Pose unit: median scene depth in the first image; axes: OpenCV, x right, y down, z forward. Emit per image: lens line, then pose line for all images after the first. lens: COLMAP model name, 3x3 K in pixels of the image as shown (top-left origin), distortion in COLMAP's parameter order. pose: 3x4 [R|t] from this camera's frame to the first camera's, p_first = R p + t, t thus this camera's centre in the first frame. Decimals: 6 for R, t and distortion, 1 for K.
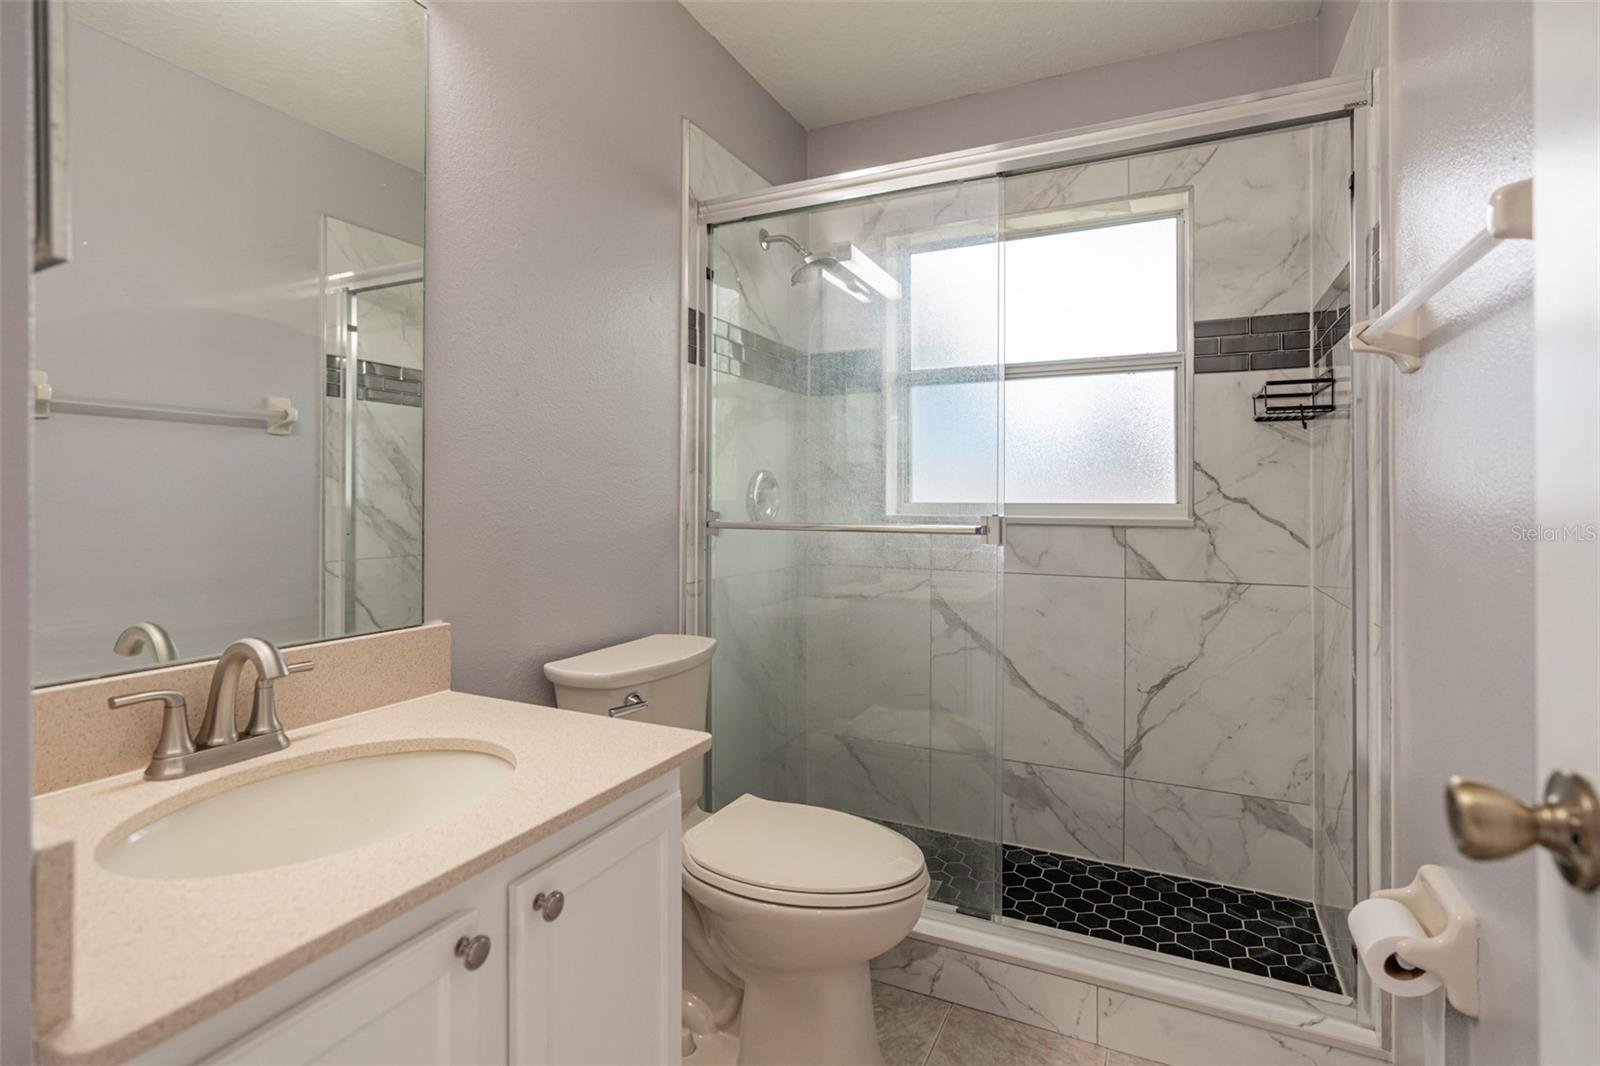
lens RADIAL K [[772.7, 0, 795.3], [0, 772.7, 492.1], [0, 0, 1]] dist [-0.015830, -0.000261]
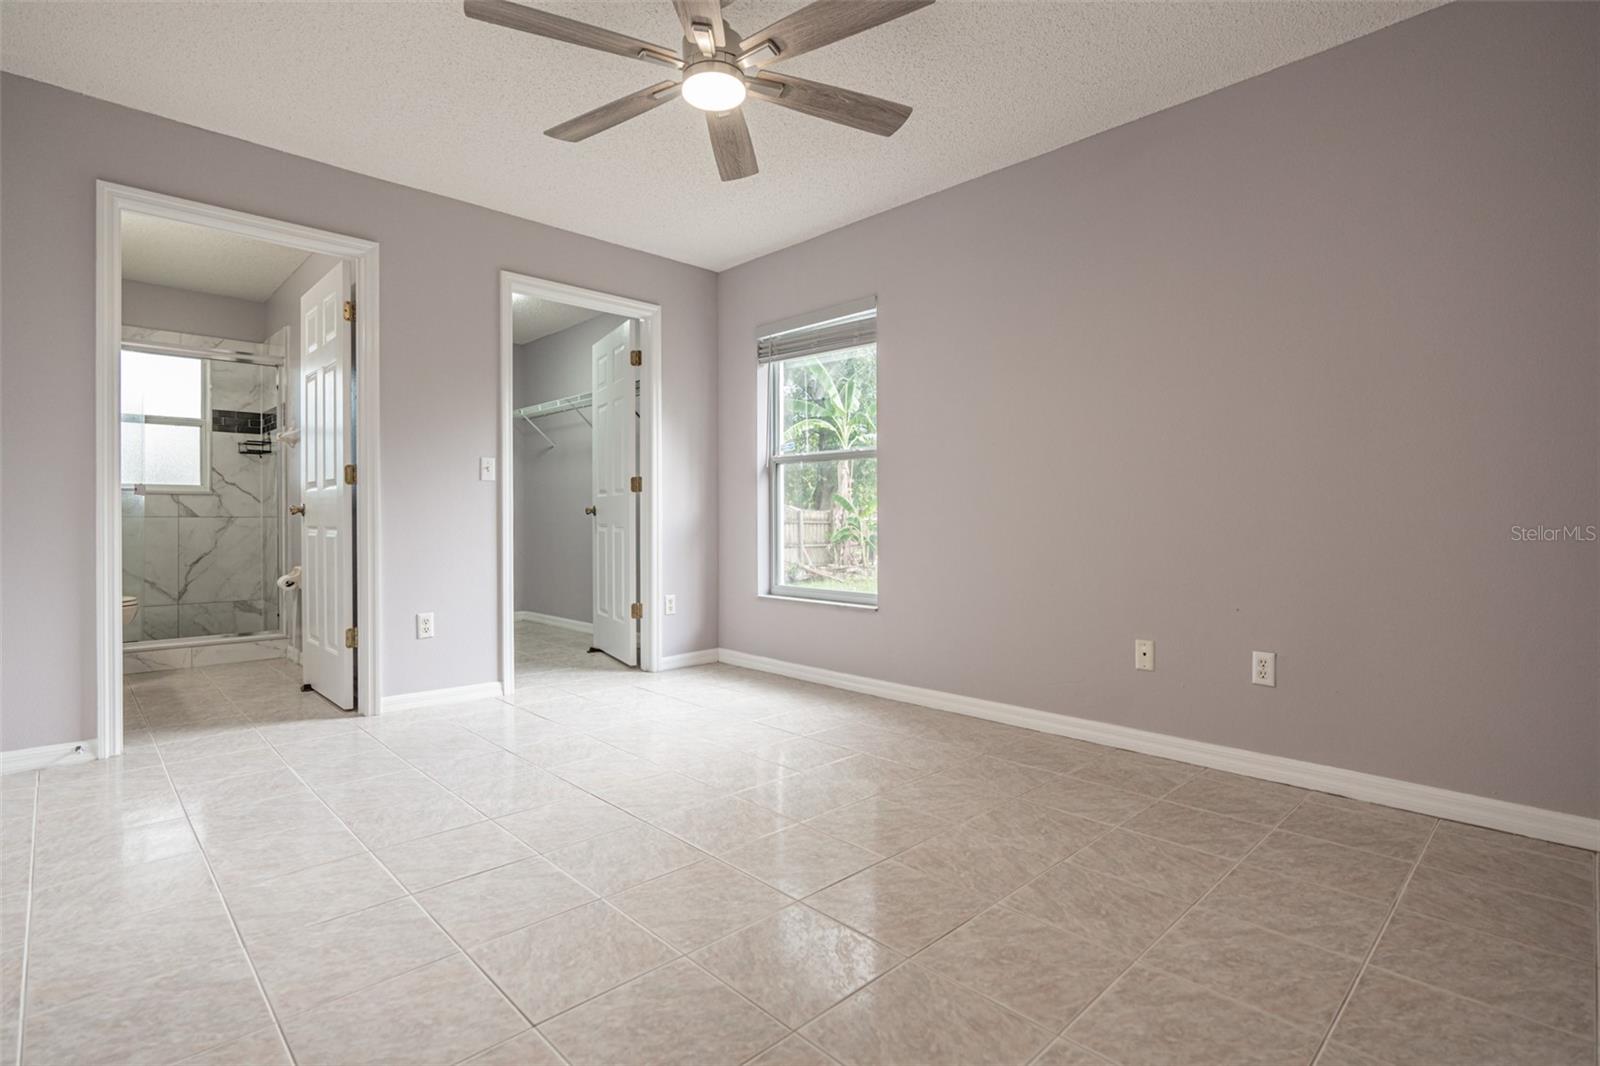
lens RADIAL K [[772.7, 0, 801.3], [0, 772.7, 534.1], [0, 0, 1]] dist [-0.015830, -0.000261]
pose [[0.327383, -0.001075, 0.944891, -1.153248], [-0.004026, 0.999989, 0.002533, 0.157263], [-0.944883, -0.004634, 0.327375, -1.544204]]
